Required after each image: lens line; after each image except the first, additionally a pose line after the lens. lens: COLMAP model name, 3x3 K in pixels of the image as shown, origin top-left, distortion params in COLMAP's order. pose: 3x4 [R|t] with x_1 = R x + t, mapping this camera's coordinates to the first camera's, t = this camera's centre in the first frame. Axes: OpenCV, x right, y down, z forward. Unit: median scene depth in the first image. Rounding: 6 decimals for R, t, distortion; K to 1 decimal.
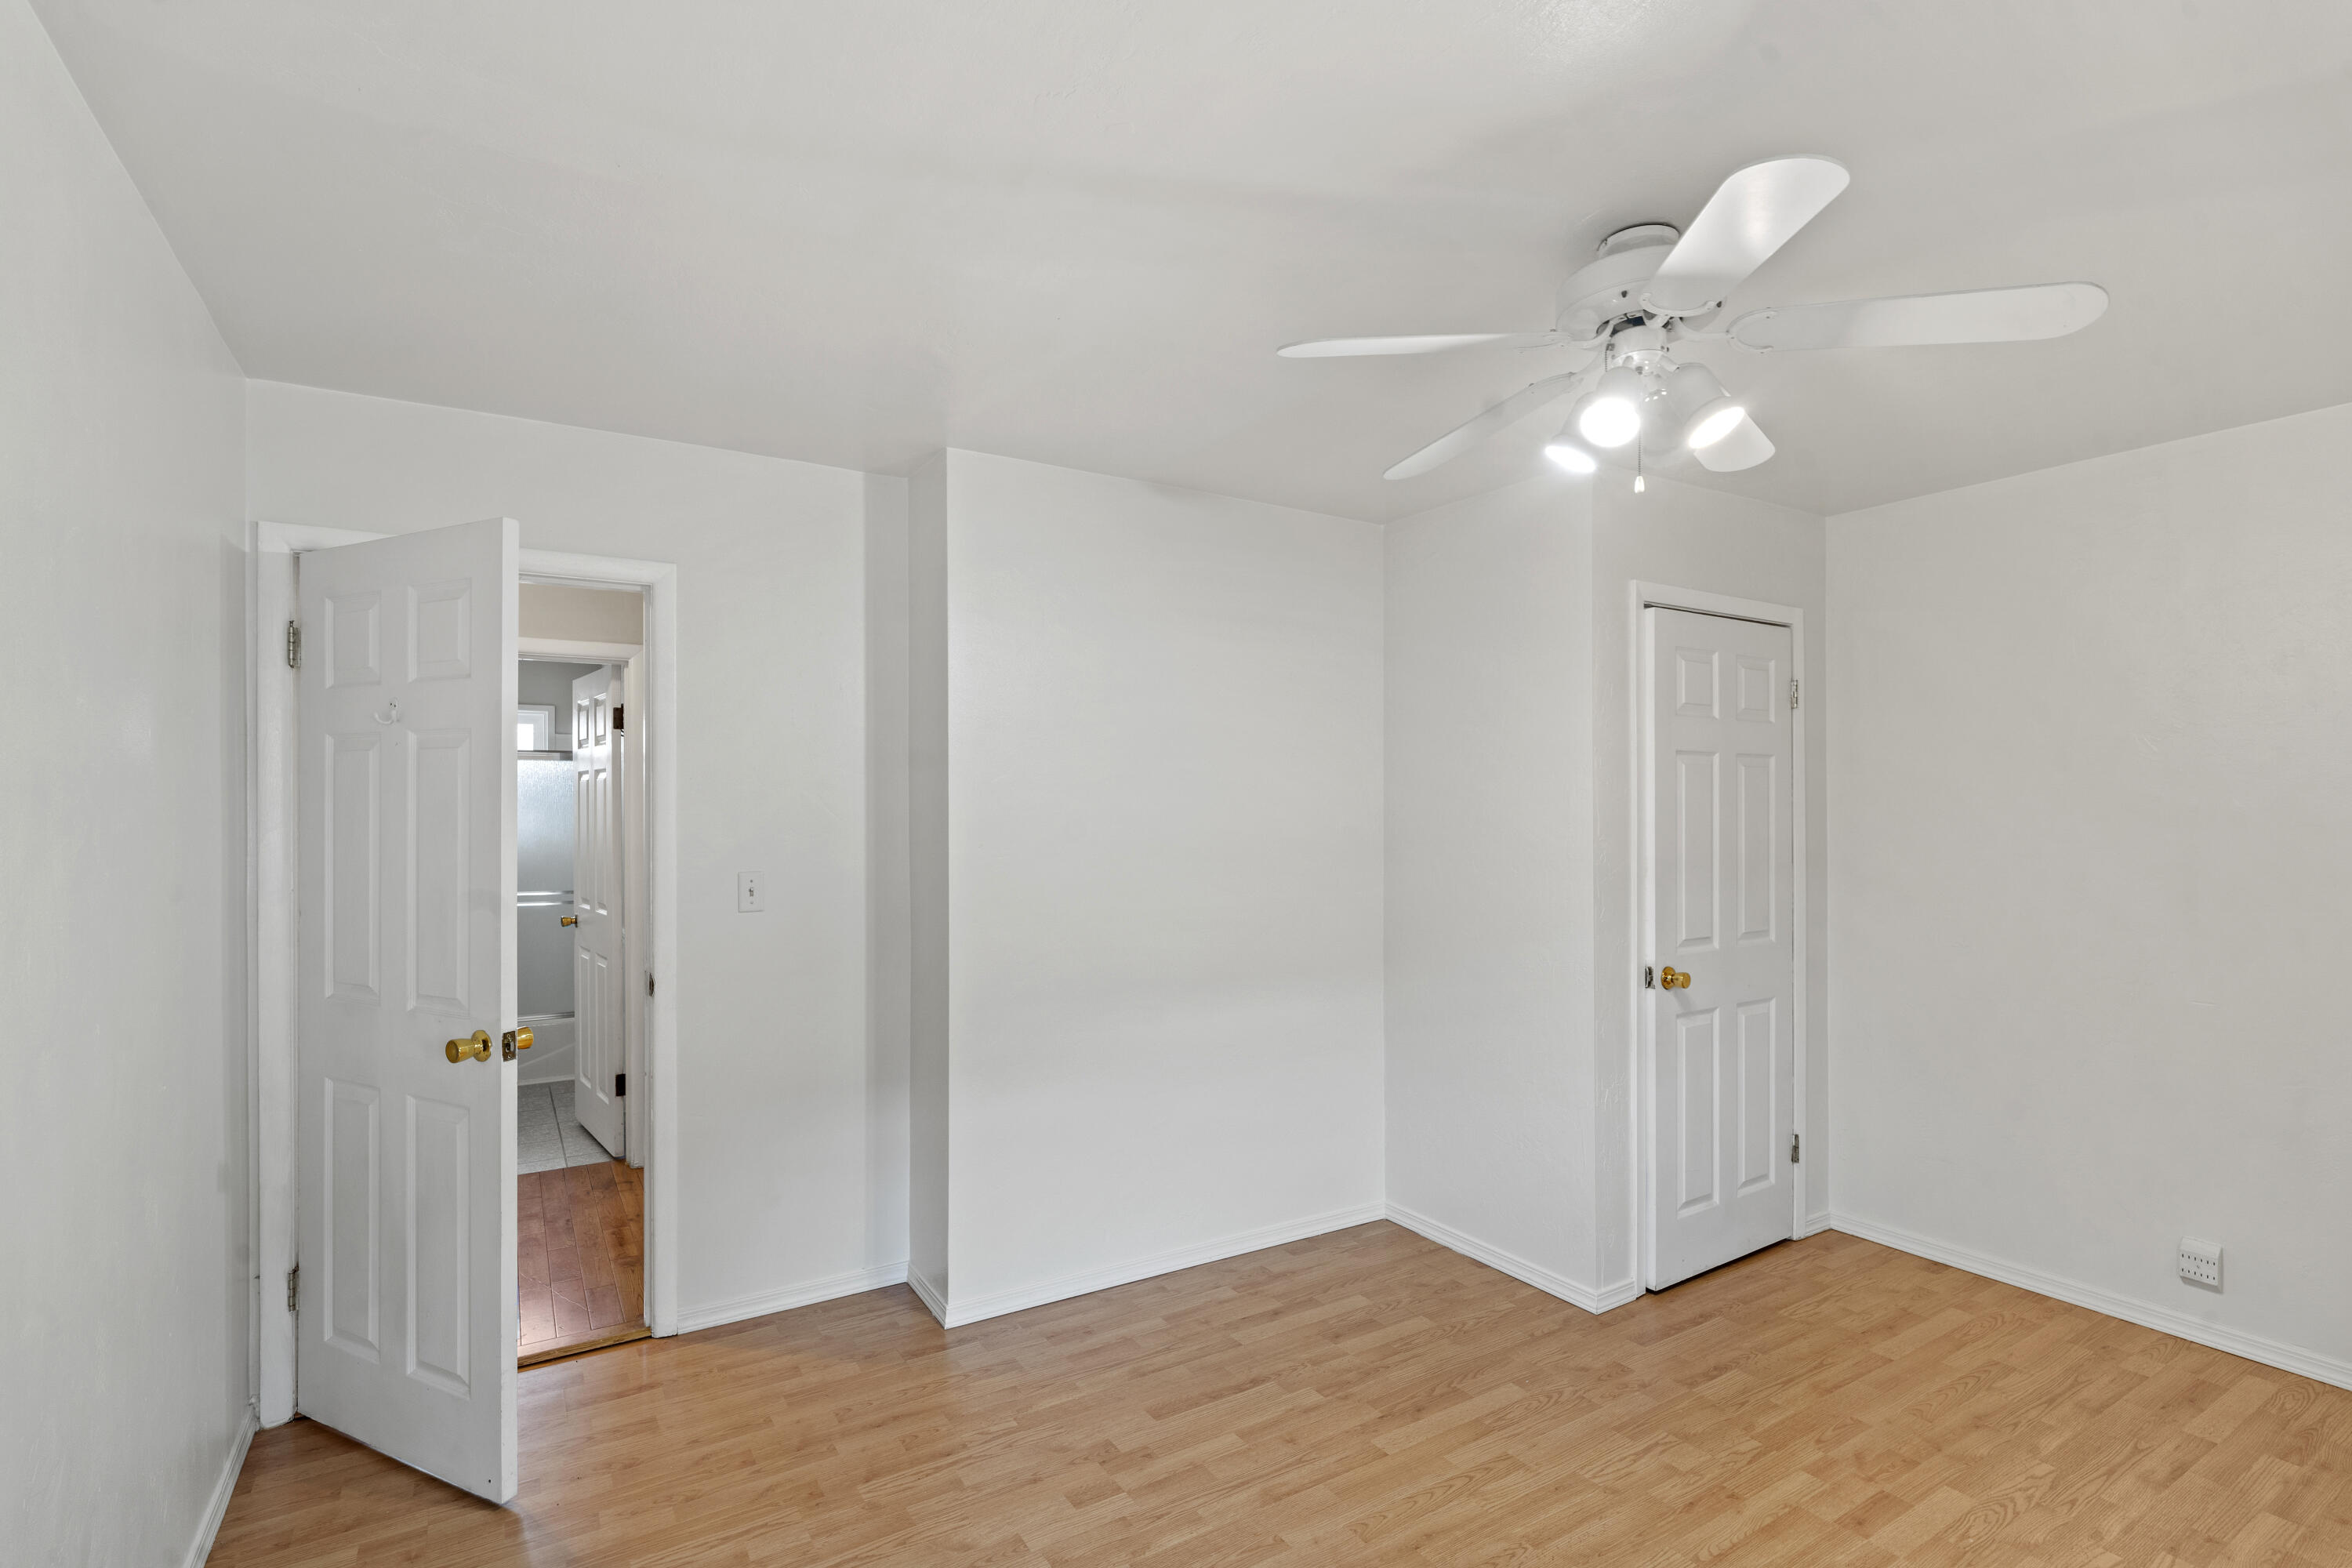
lens RADIAL K [[1104.0, 0, 1178.1], [0, 1104.0, 788.2], [0, 0, 1]] dist [-0.001545, -0.001166]
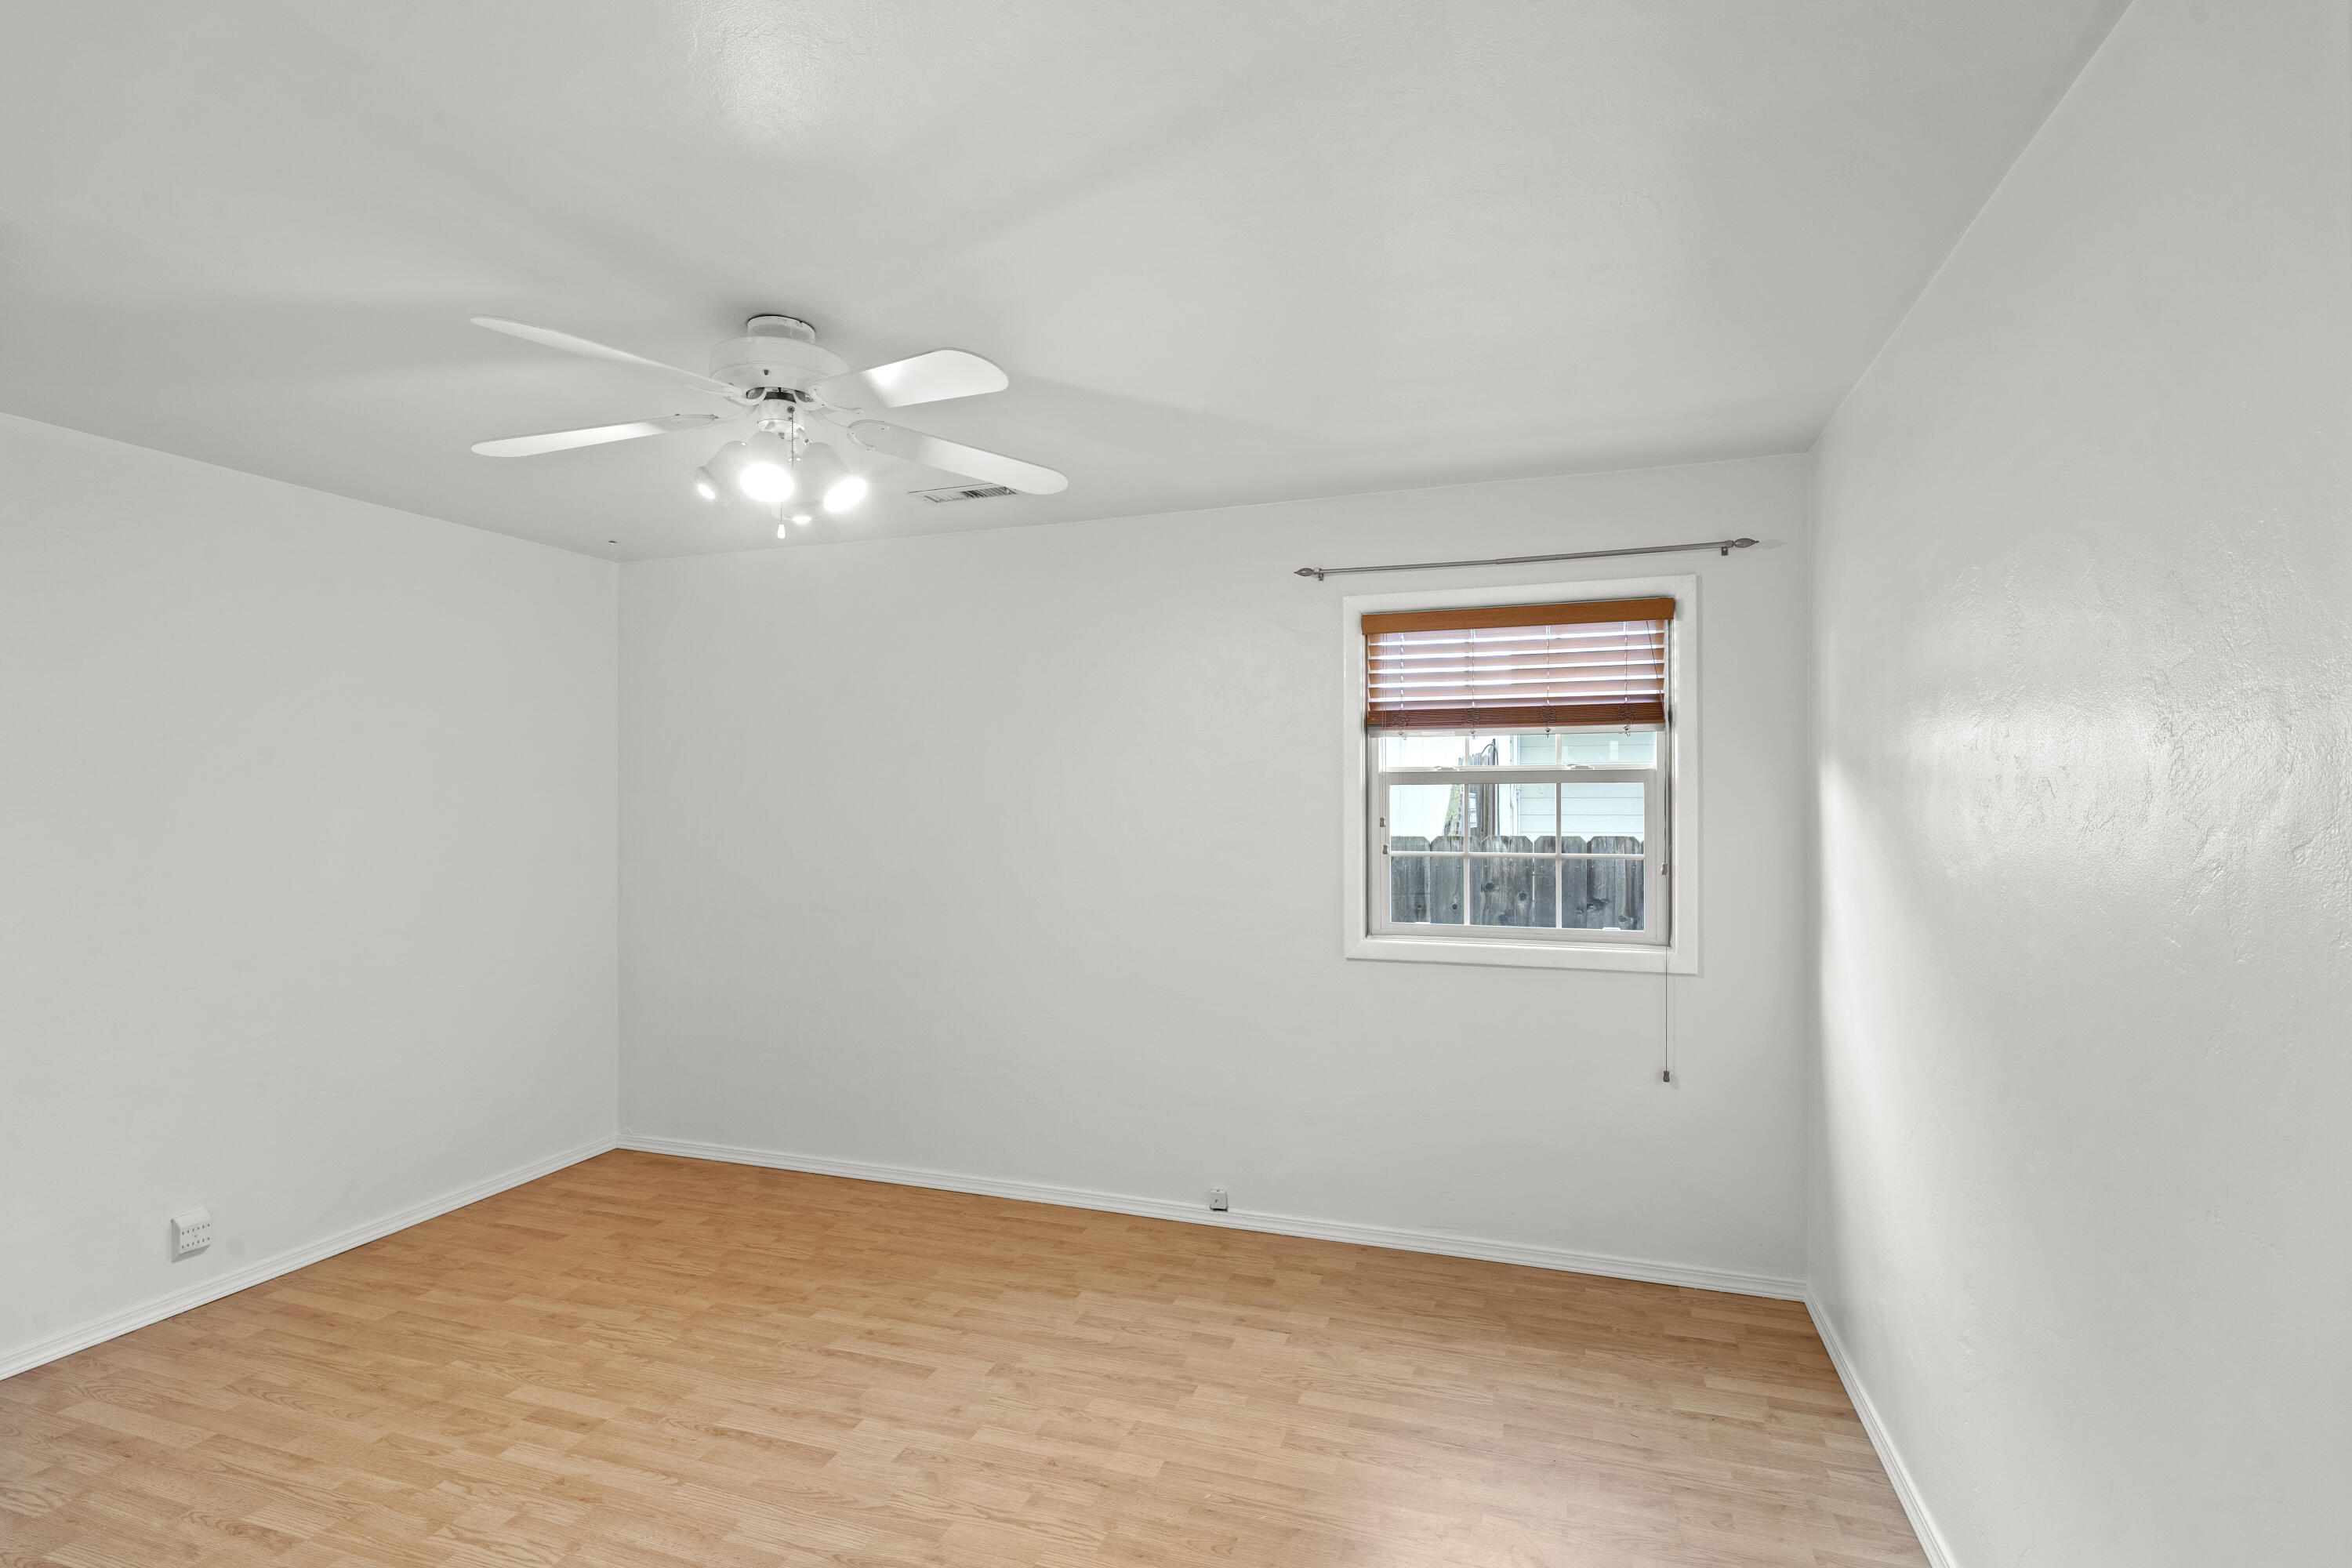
lens RADIAL K [[1104.0, 0, 1178.1], [0, 1104.0, 788.2], [0, 0, 1]] dist [-0.001545, -0.001166]
pose [[-0.616519, 0.003515, 0.787332, -0.587745], [-0.007894, 0.999912, -0.010645, 0.003106], [-0.787300, -0.012778, -0.616437, 1.056621]]
